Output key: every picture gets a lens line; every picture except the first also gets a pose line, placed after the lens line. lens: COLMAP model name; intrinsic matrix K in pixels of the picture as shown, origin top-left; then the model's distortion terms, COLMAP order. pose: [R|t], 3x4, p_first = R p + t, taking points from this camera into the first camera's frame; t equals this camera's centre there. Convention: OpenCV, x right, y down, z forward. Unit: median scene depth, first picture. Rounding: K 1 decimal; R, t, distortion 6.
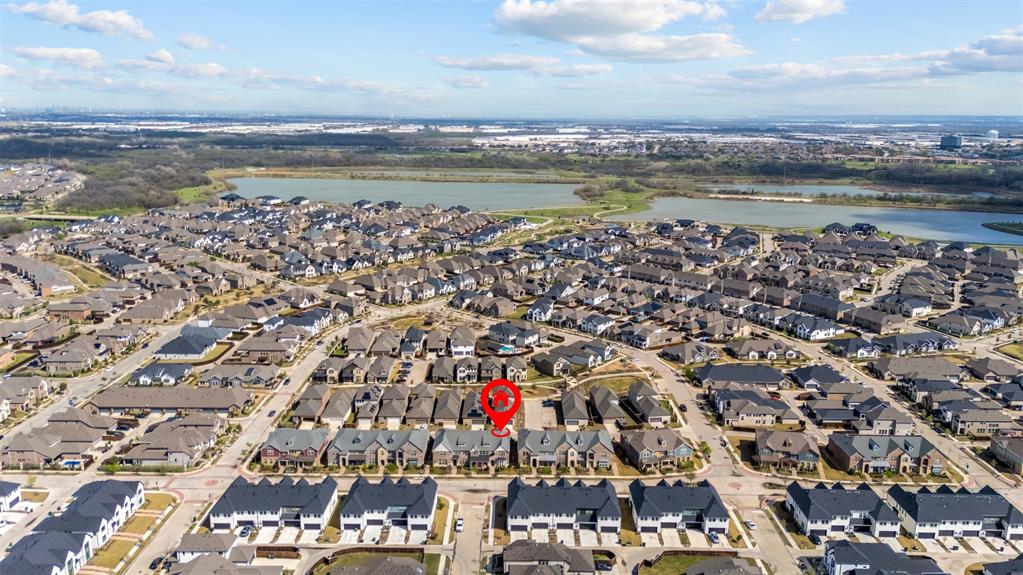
lens RADIAL K [[755.2, 0, 511.5], [0, 755.2, 287.5], [0, 0, 1]] dist [0.088632, -0.106933]
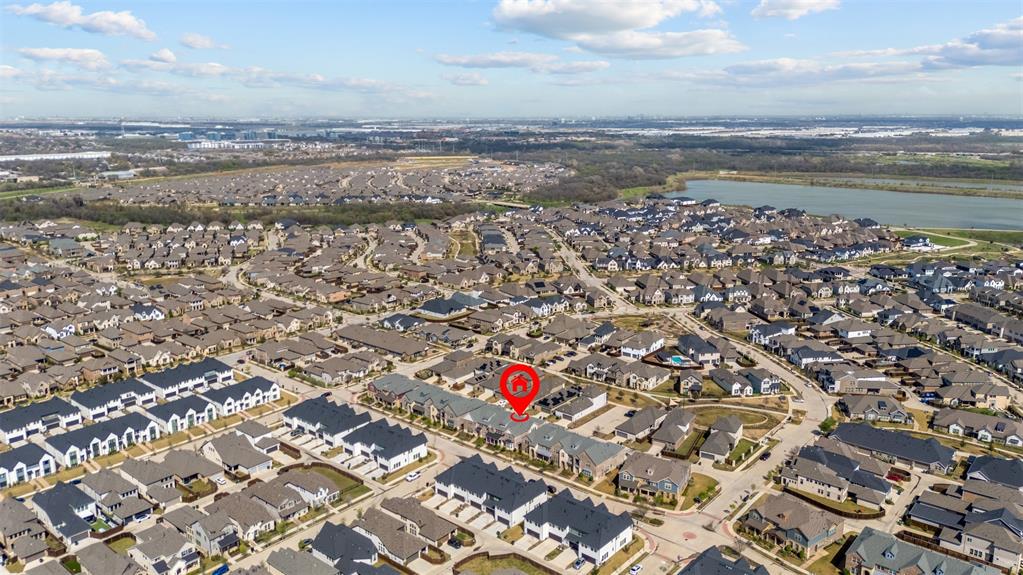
lens RADIAL K [[755.2, 0, 511.5], [0, 755.2, 287.5], [0, 0, 1]] dist [0.088632, -0.106933]
pose [[0.766026, 0.133837, -0.628723, 0.427115], [-0.137288, 0.989581, 0.043384, -0.023789], [0.627978, 0.053083, 0.776419, 0.109275]]
